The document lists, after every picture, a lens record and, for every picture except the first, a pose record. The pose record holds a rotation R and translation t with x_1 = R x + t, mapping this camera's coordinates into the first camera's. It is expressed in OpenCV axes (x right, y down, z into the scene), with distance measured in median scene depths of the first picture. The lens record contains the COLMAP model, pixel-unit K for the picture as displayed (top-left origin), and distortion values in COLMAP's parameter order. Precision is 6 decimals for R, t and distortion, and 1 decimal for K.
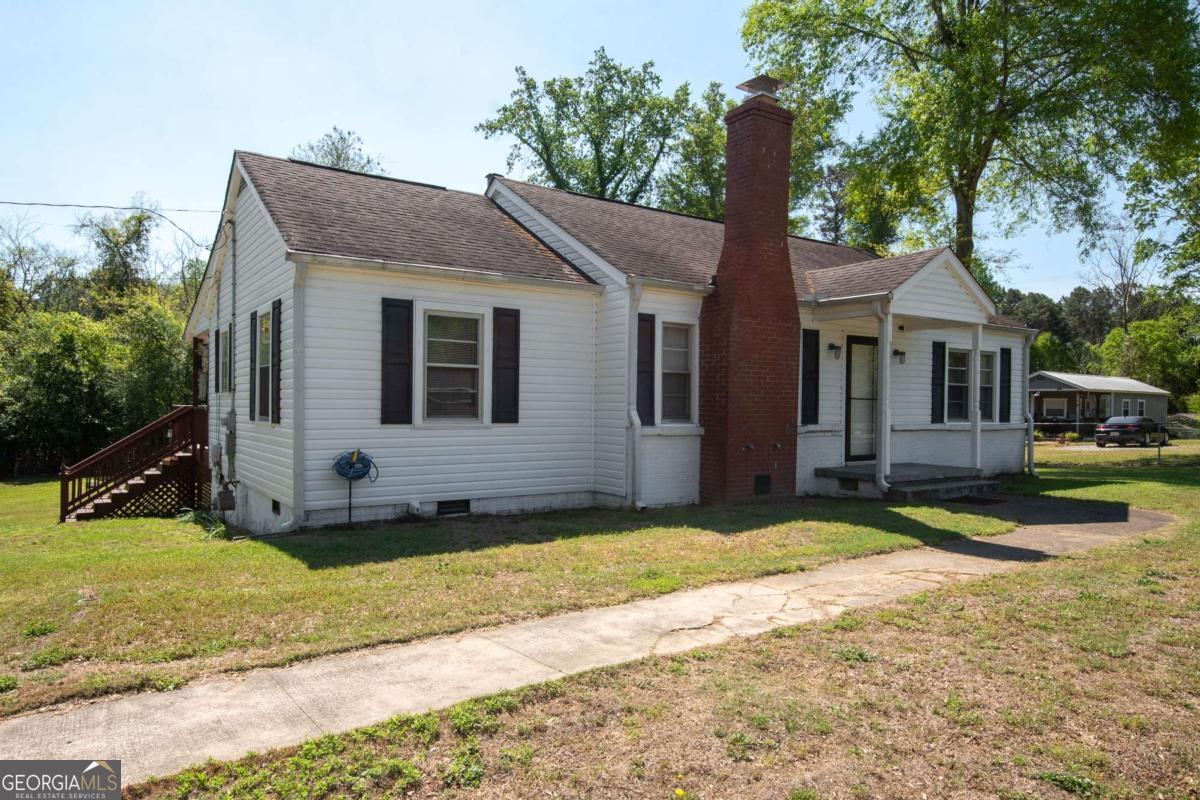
lens RADIAL K [[784.9, 0, 599.7], [0, 784.9, 398.6], [0, 0, 1]] dist [-0.007362, -0.000843]
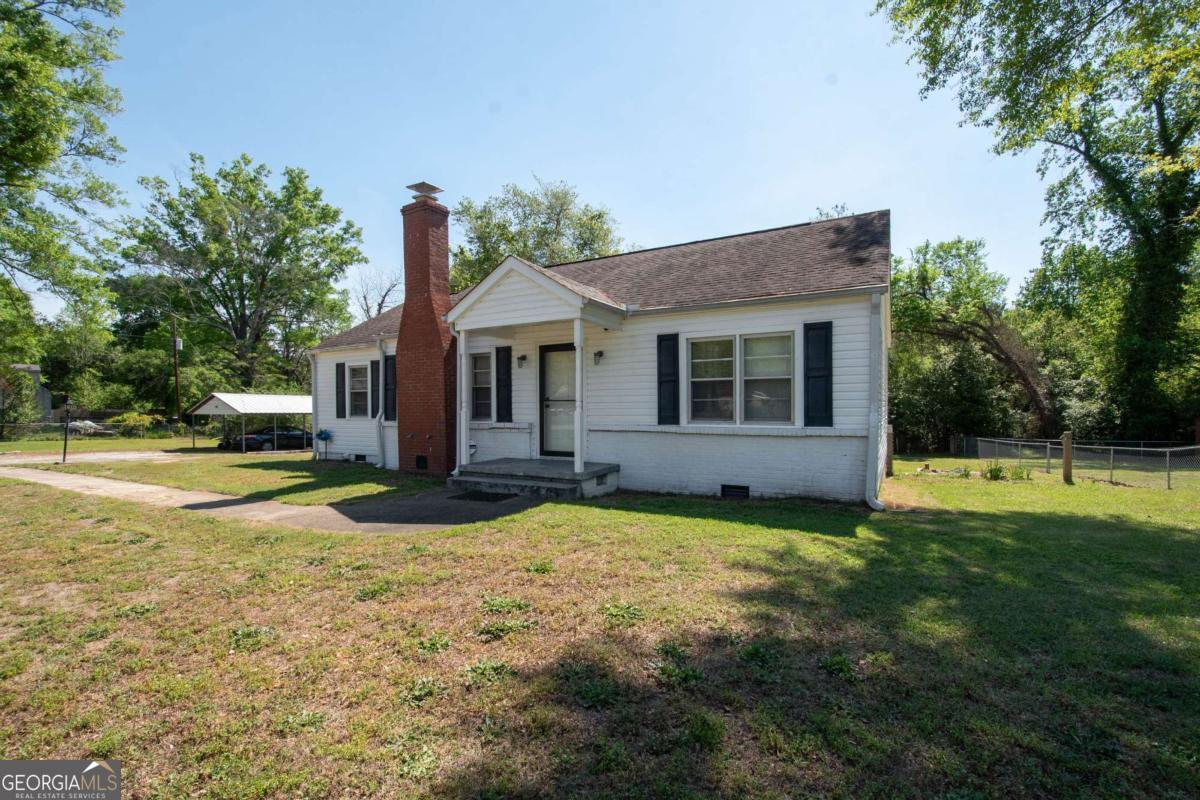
lens RADIAL K [[533.9, 0, 598.7], [0, 533.9, 407.2], [0, 0, 1]] dist [0.001650, -0.004803]
pose [[0.429158, -0.011651, -0.903154, 1.071214], [0.014703, 0.999874, -0.005912, 0.015648], [0.903110, -0.010742, 0.429276, 0.750976]]
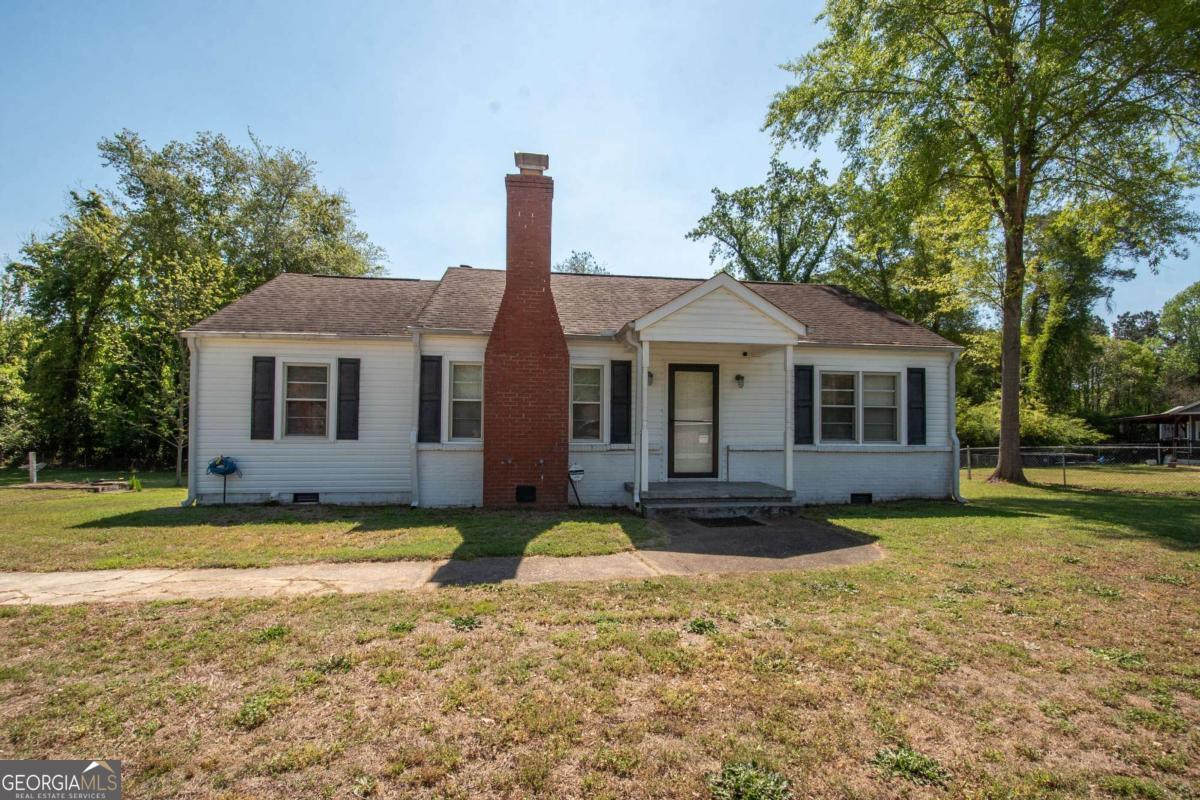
lens RADIAL K [[533.9, 0, 595.7], [0, 533.9, 420.2], [0, 0, 1]] dist [0.001650, -0.004803]
pose [[0.884488, -0.011329, -0.466425, 0.582171], [0.004976, 0.999877, -0.014848, 0.009876], [0.466536, 0.010812, 0.884436, 0.291502]]
